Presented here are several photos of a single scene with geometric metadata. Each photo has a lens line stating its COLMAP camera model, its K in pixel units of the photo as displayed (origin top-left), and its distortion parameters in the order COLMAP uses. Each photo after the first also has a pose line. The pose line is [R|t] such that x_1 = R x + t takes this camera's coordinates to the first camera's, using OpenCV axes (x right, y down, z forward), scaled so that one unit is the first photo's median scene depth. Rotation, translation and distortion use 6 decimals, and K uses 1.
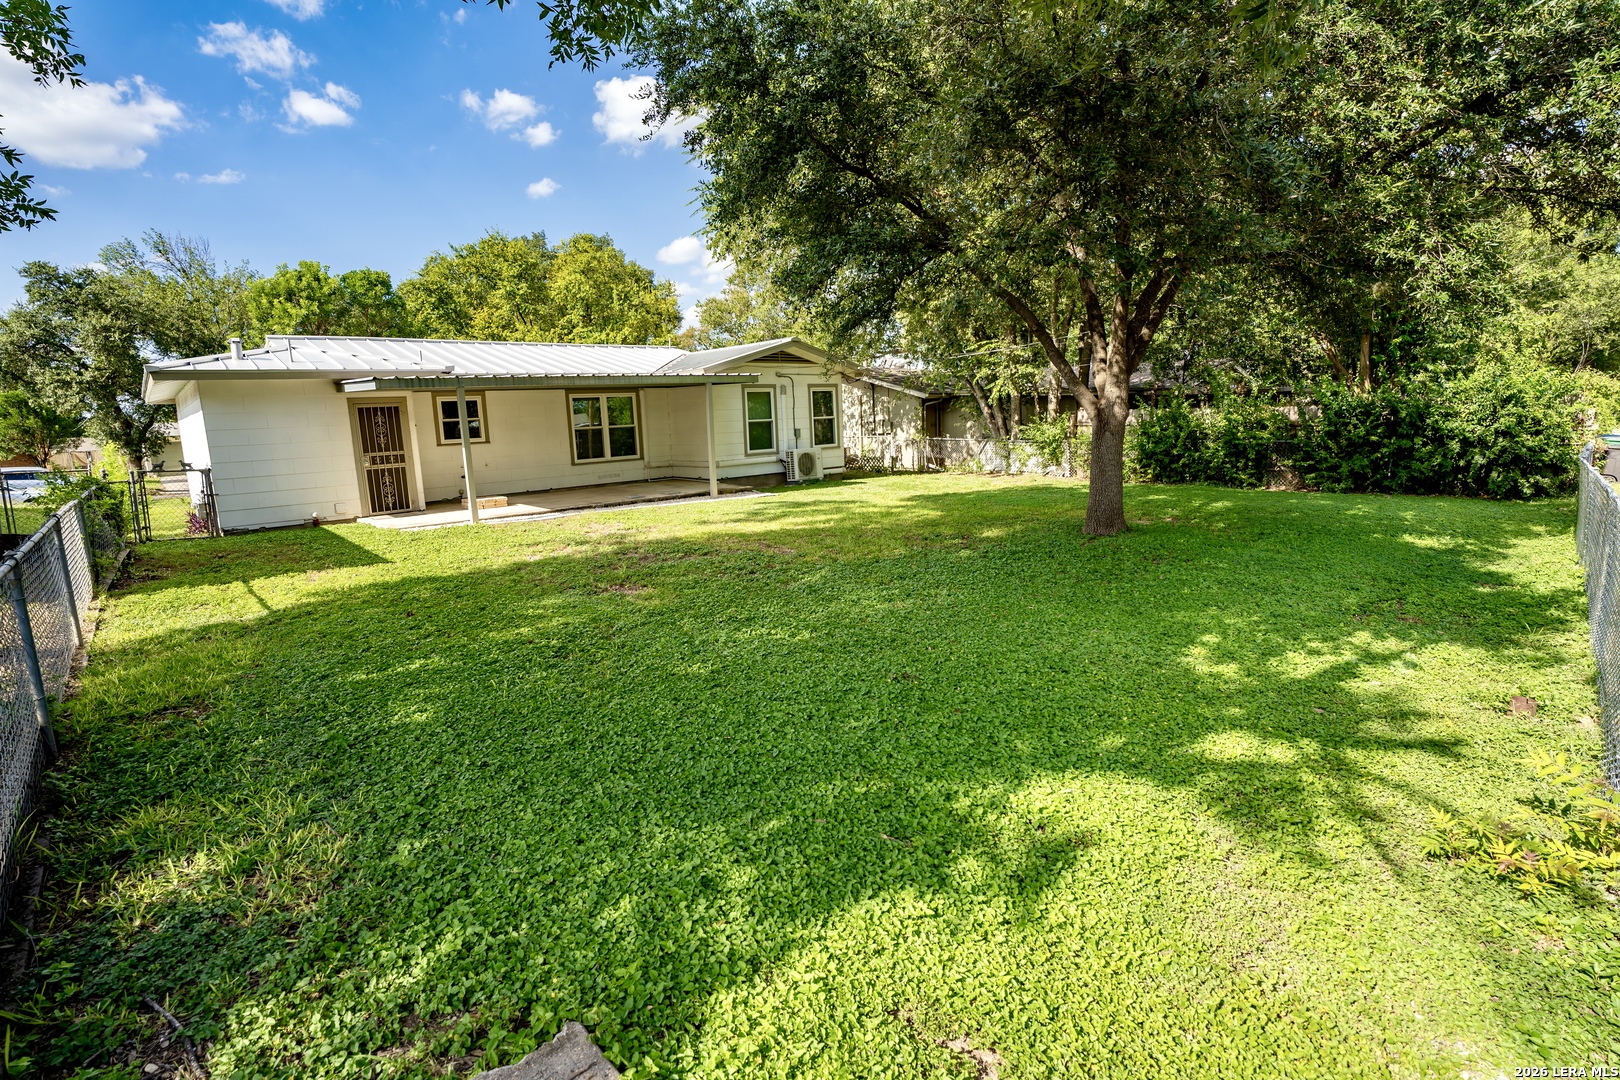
lens RADIAL K [[758.5, 0, 812.1], [0, 758.5, 548.2], [0, 0, 1]] dist [-0.077425, 0.019498]
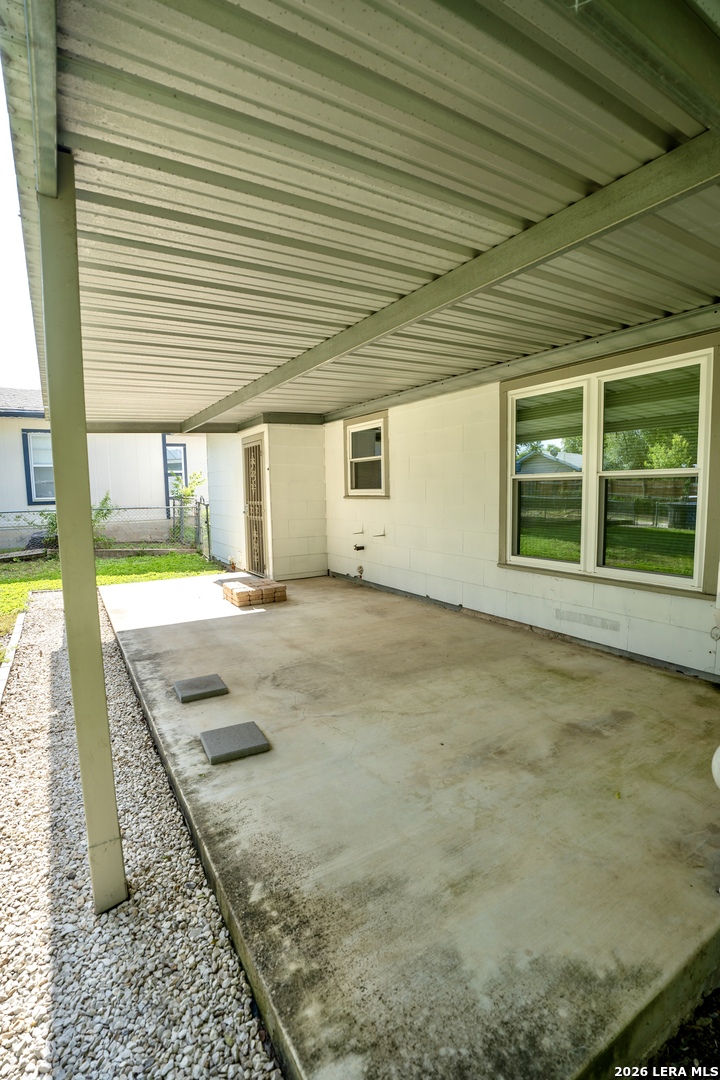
lens RADIAL K [[512.2, 0, 360.0], [0, 512.2, 540.0], [0, 0, 1]] dist [-0.067864, 0.016838]
pose [[-0.193450, 0.142368, -0.970726, -0.033635], [-0.143714, 0.974631, 0.171581, -0.147714], [0.970527, 0.172699, -0.168083, 0.887183]]
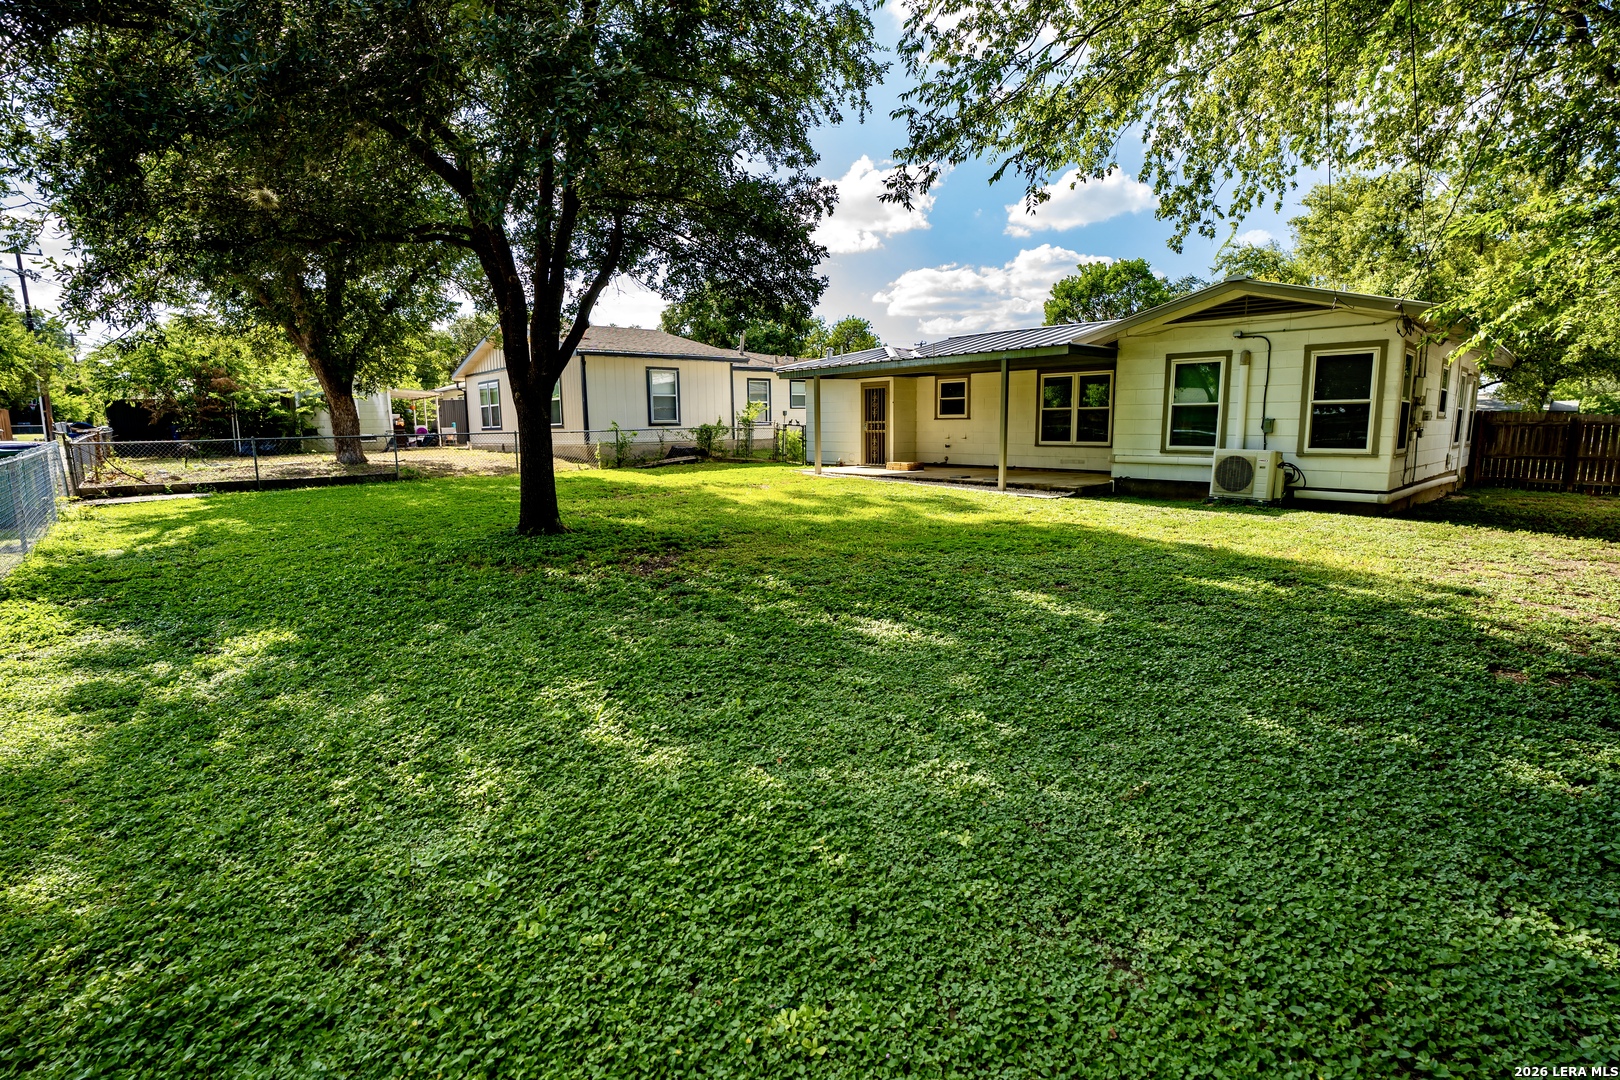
lens RADIAL K [[758.5, 0, 812.1], [0, 758.5, 548.2], [0, 0, 1]] dist [-0.077425, 0.019498]
pose [[-0.002058, 0.193530, -0.981092, 0.619731], [-0.164831, 0.967609, 0.191216, -0.110895], [0.986320, 0.162108, 0.029908, 0.642356]]
